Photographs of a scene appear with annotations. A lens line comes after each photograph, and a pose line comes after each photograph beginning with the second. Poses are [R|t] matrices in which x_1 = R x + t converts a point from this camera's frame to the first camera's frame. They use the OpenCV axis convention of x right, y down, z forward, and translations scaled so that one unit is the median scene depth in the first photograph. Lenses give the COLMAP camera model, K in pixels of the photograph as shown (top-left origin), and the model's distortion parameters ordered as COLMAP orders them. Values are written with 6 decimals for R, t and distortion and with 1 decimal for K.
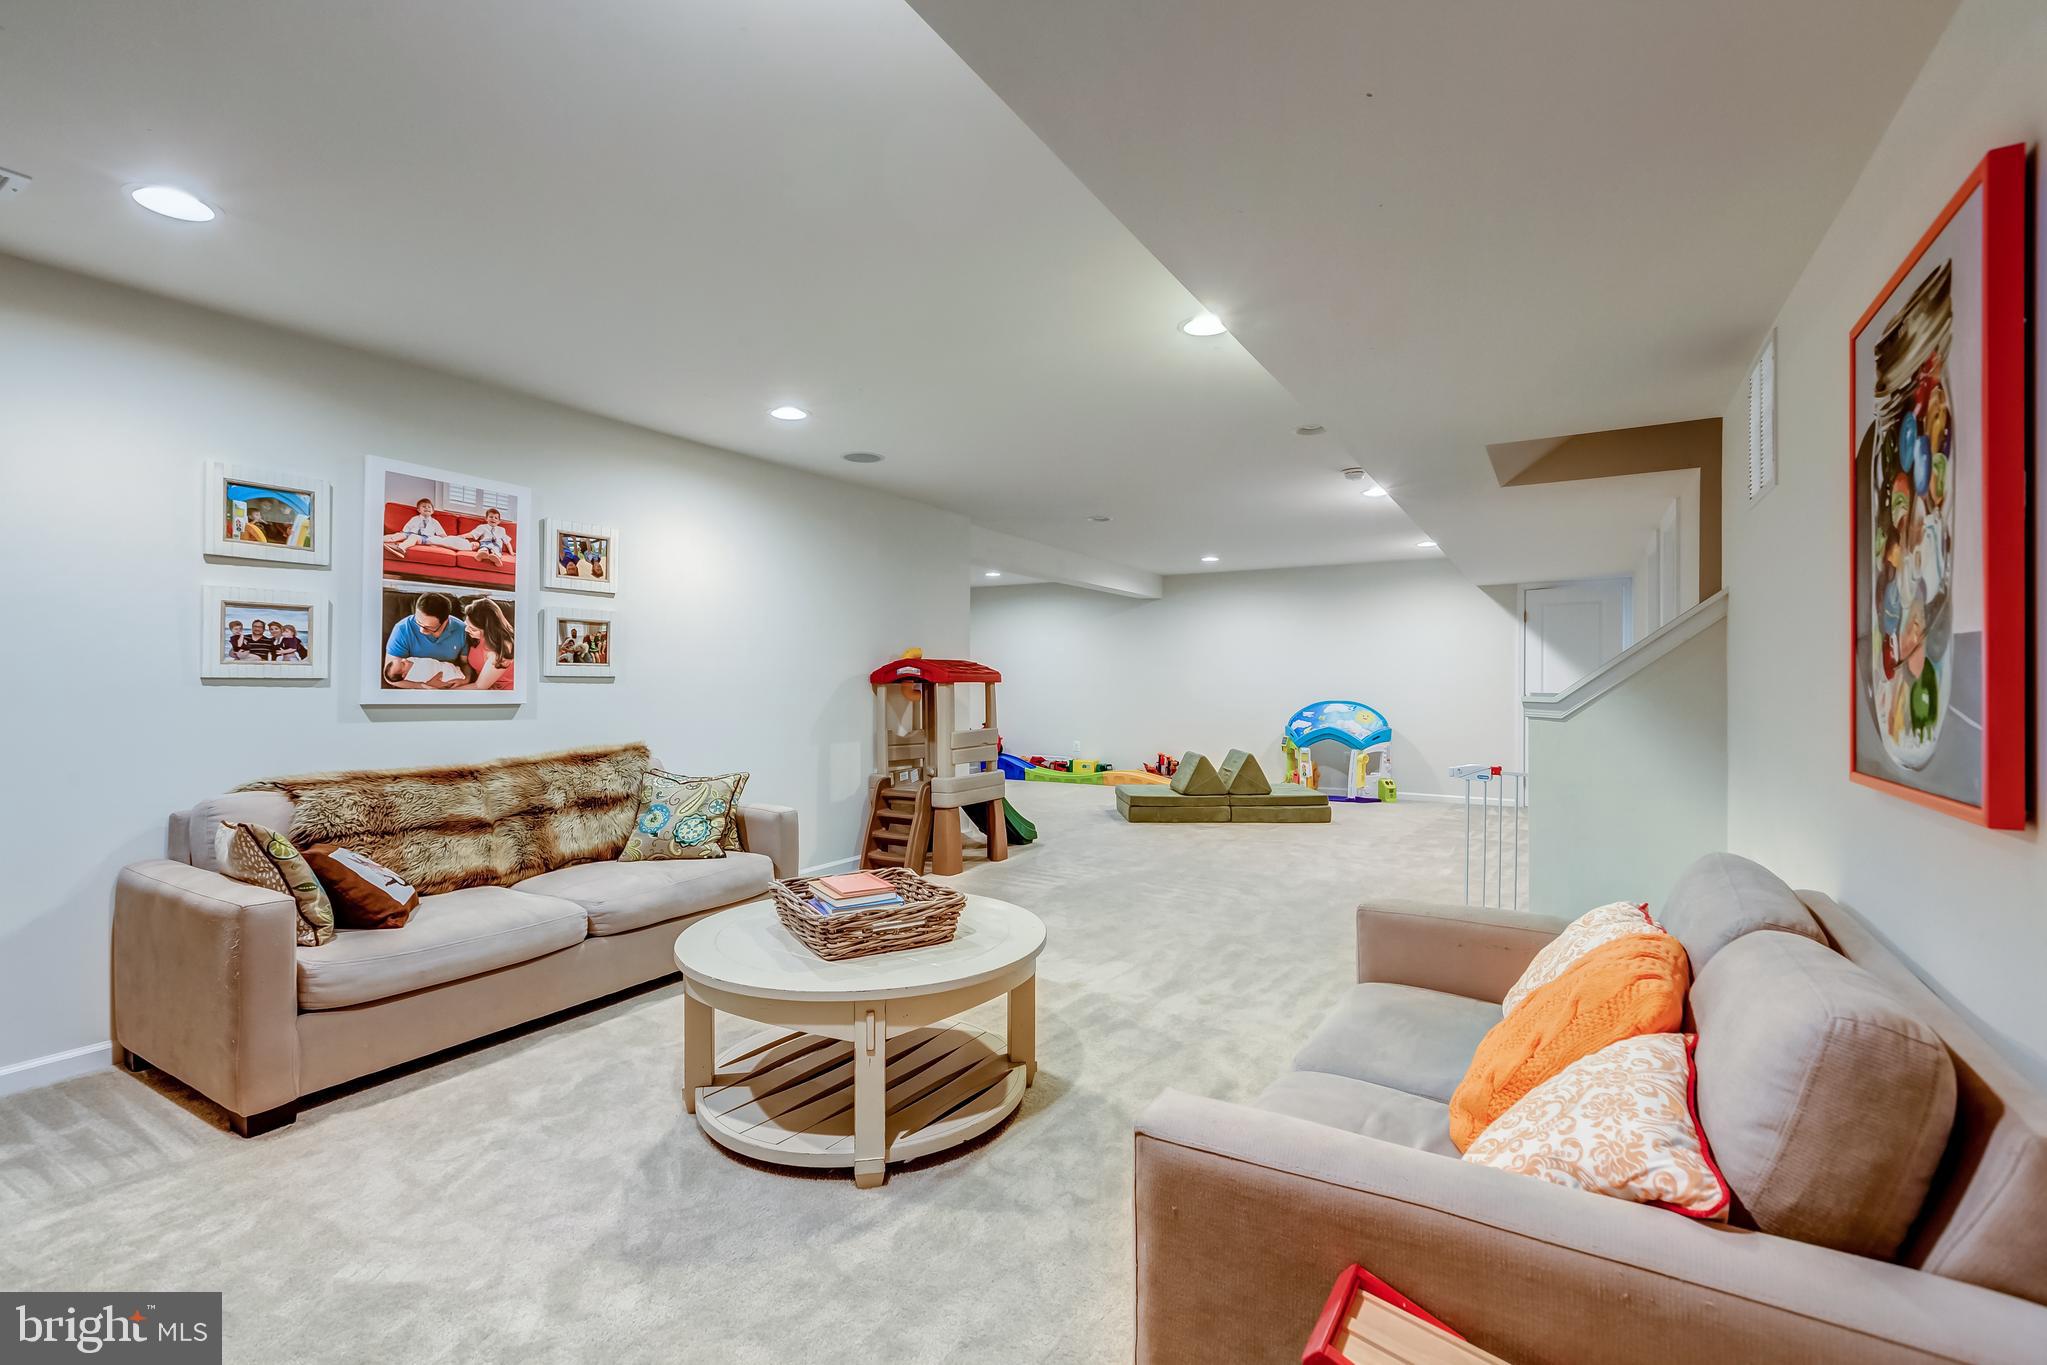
lens RADIAL K [[914.6, 0, 992.6], [0, 914.6, 680.4], [0, 0, 1]] dist [0.004751, -0.002575]
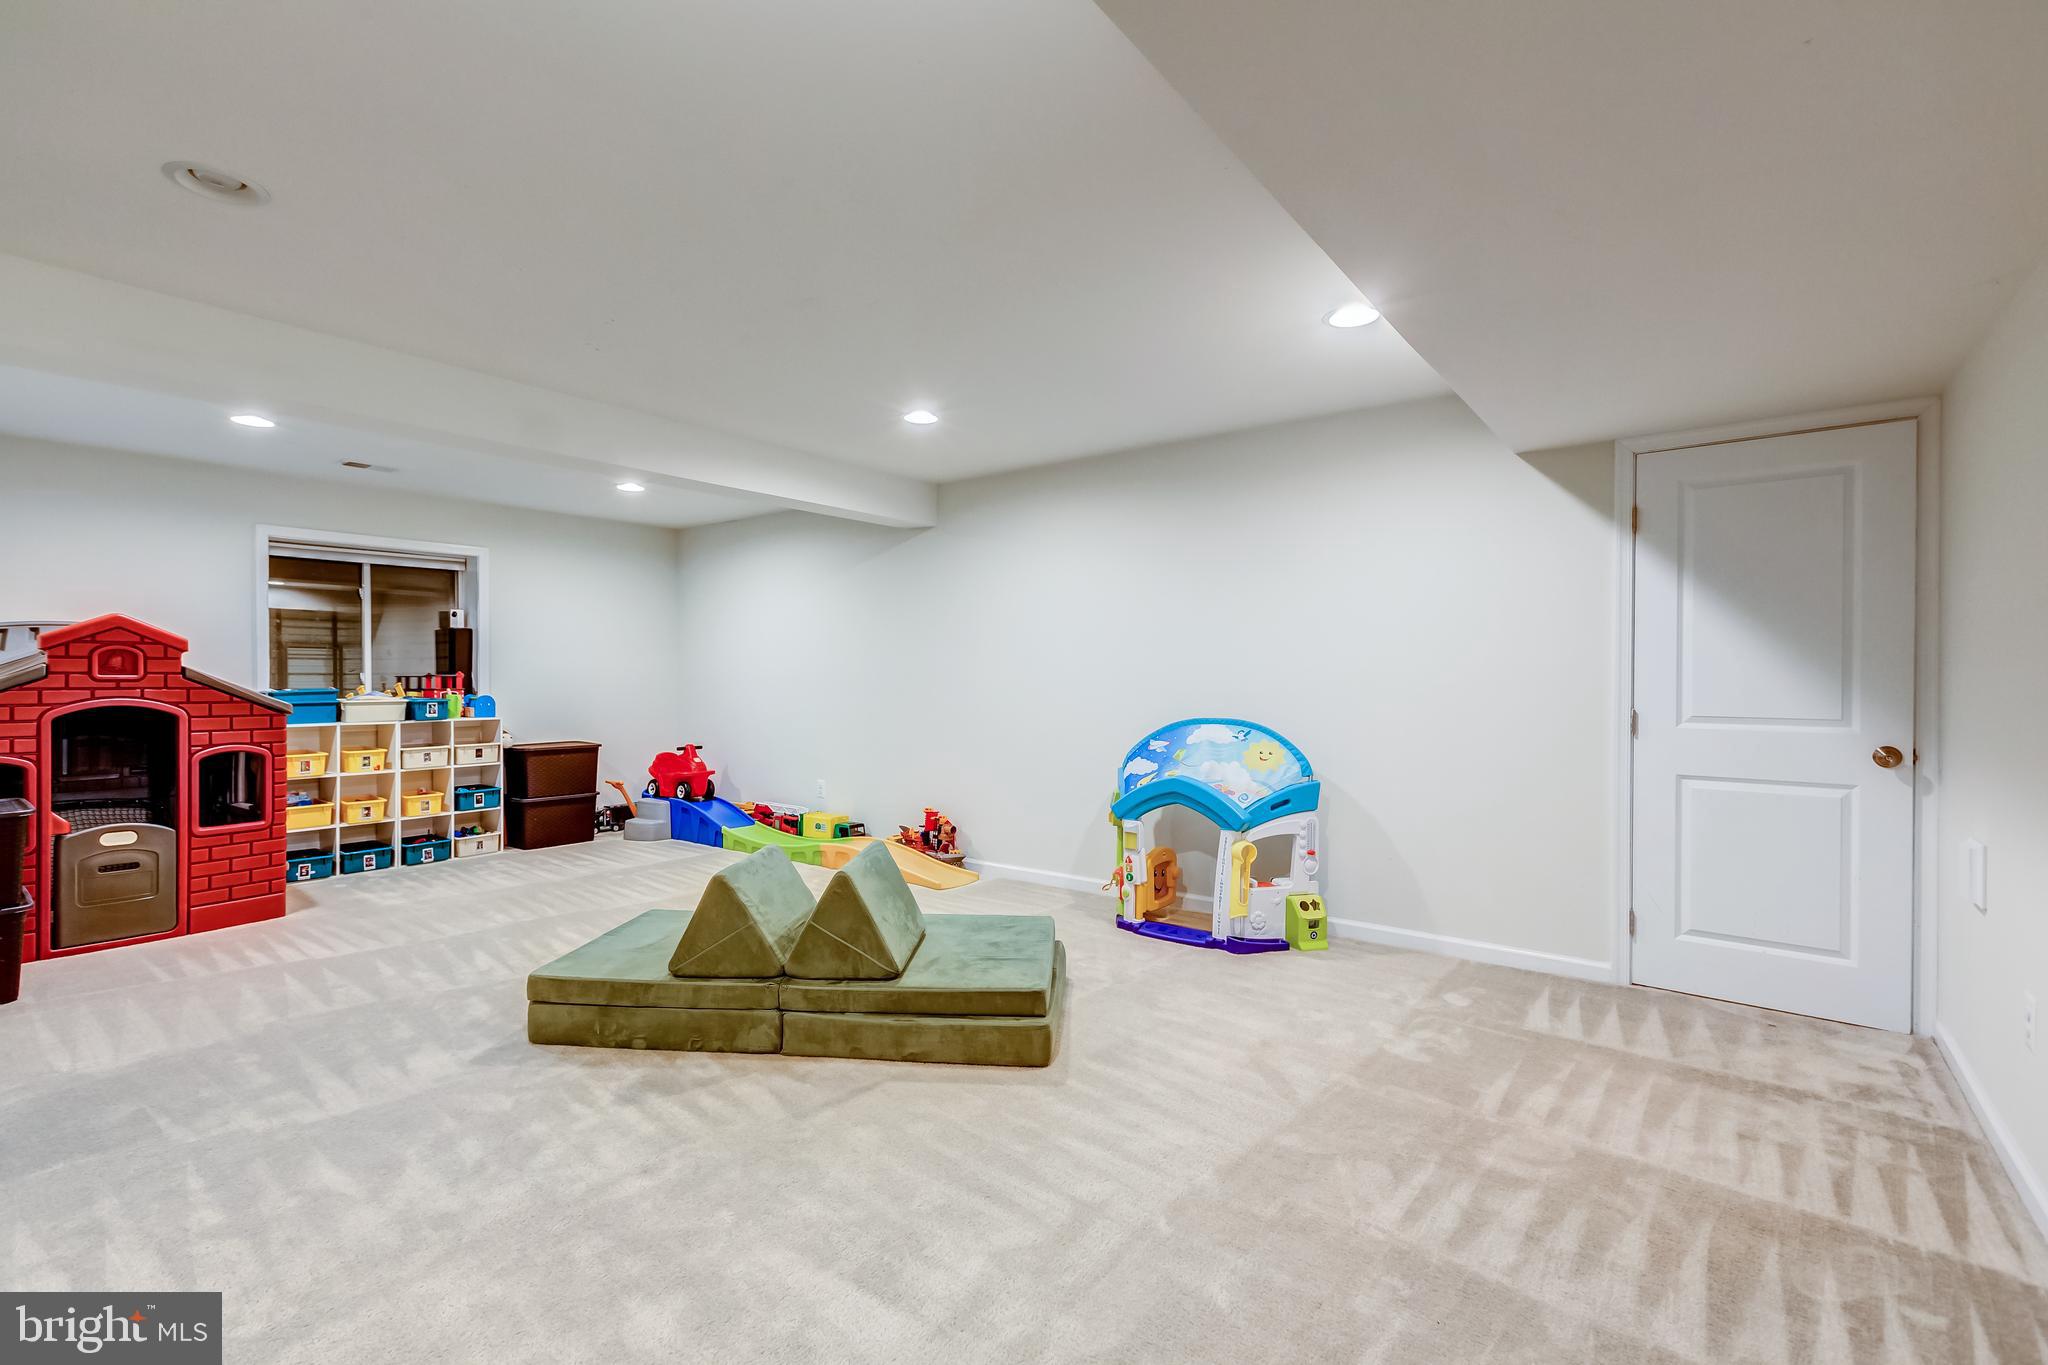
lens RADIAL K [[884.2, 0, 1018.1], [0, 884.2, 676.0], [0, 0, 1]] dist [0.005688, 0.000311]
pose [[0.993159, -0.002003, -0.116752, 0.343345], [0.002428, 0.999991, 0.003499, -0.001478], [0.116743, -0.003758, 0.993155, 0.557913]]
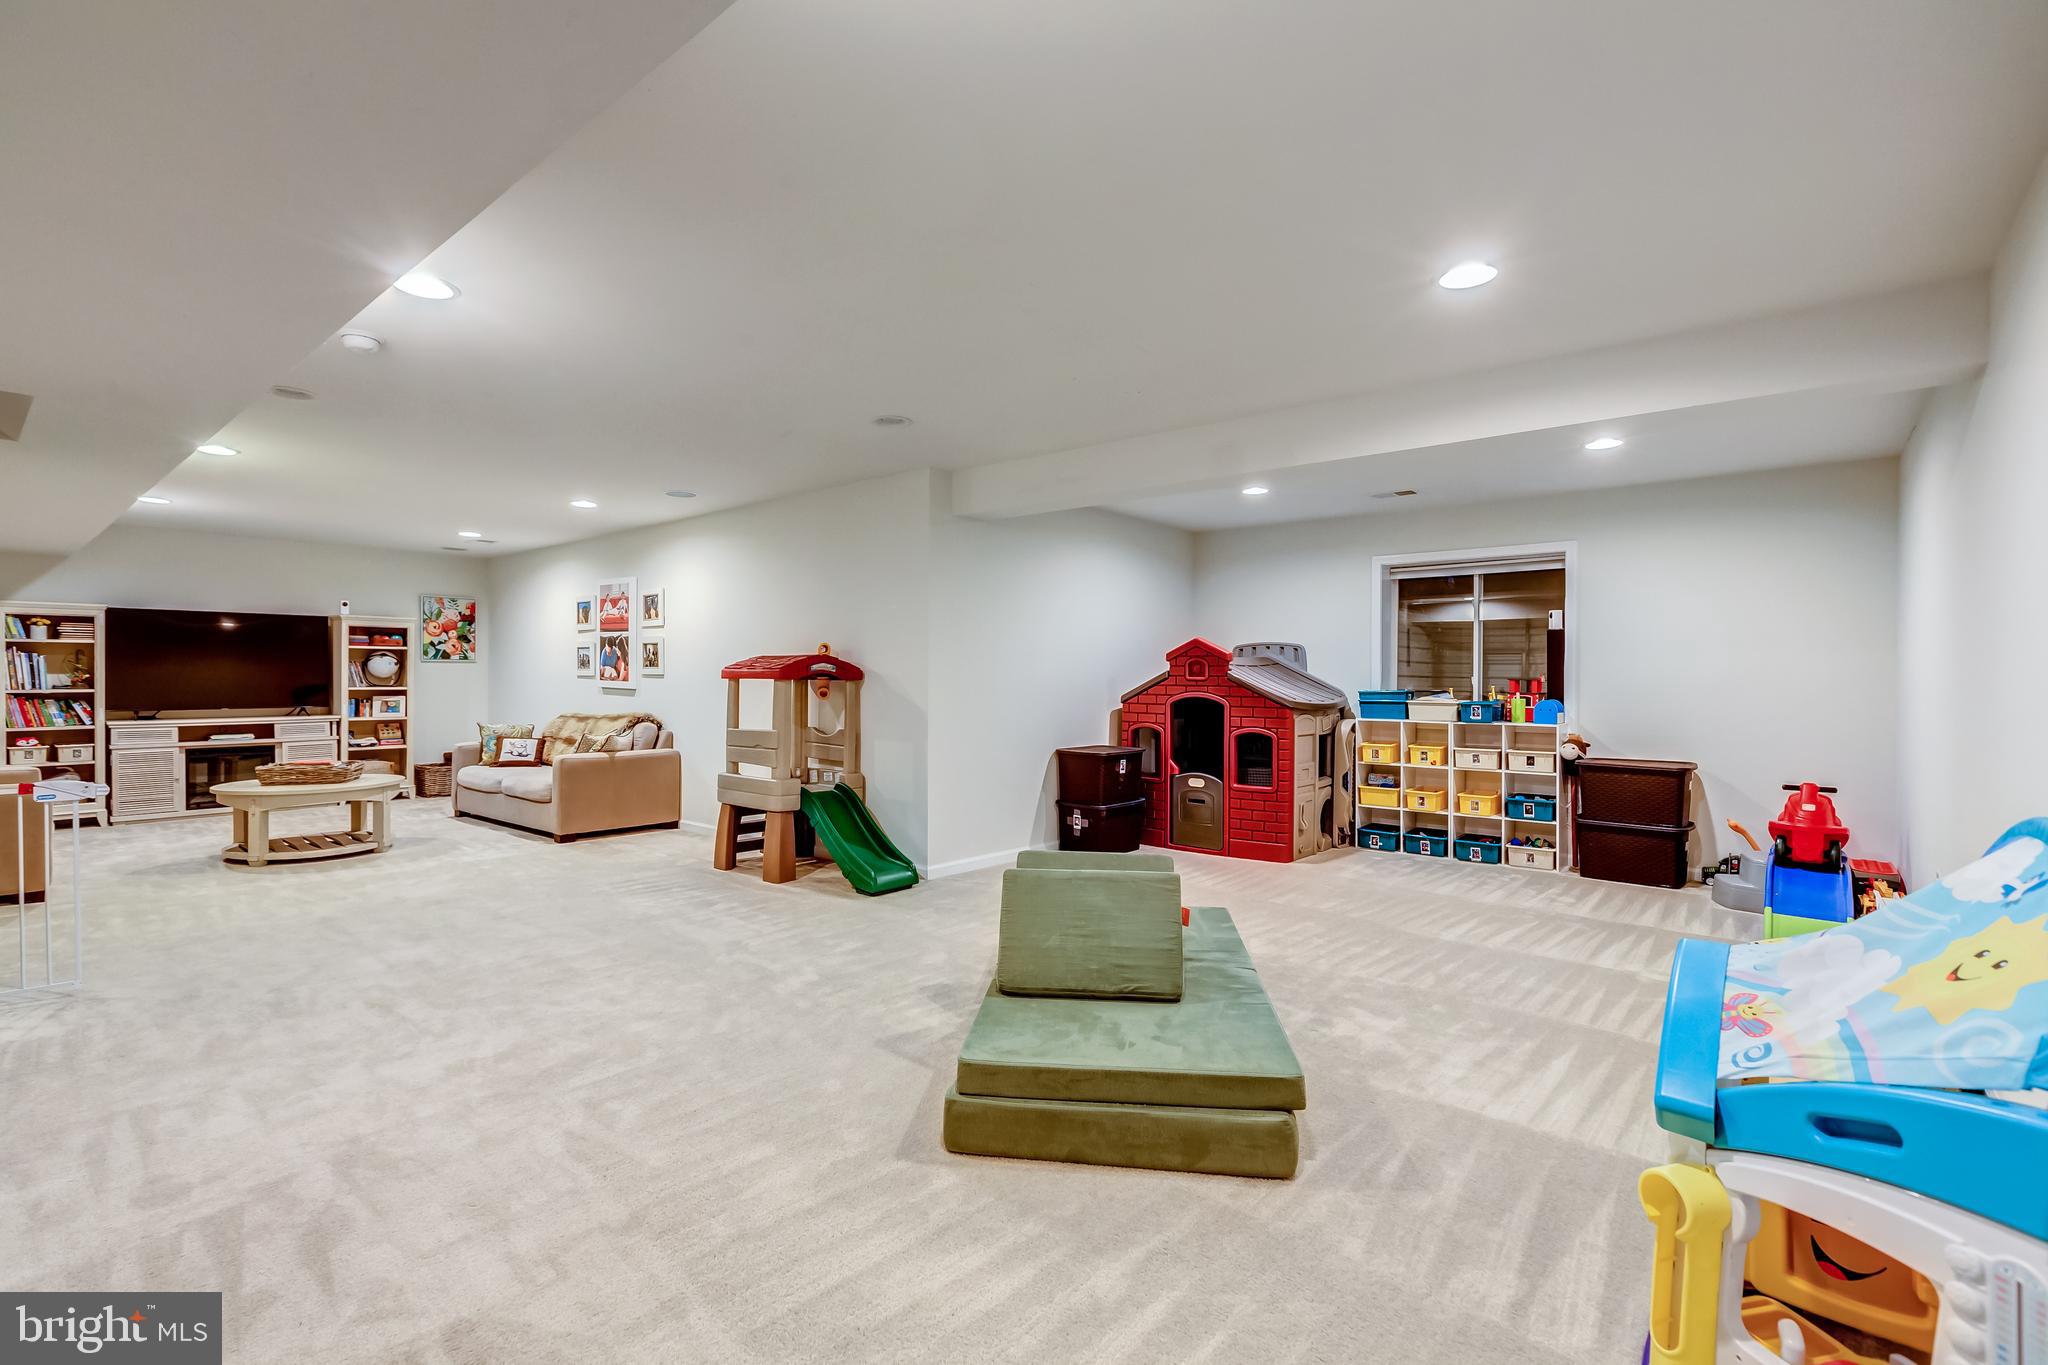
lens RADIAL K [[915.1, 0, 1018.1], [0, 915.1, 680.4], [0, 0, 1]] dist [0.004751, -0.002575]
pose [[-0.135023, 0.002500, -0.990839, 0.626691], [-0.003648, 0.999989, 0.003020, -0.000332], [0.990836, 0.004022, -0.135012, 0.997844]]
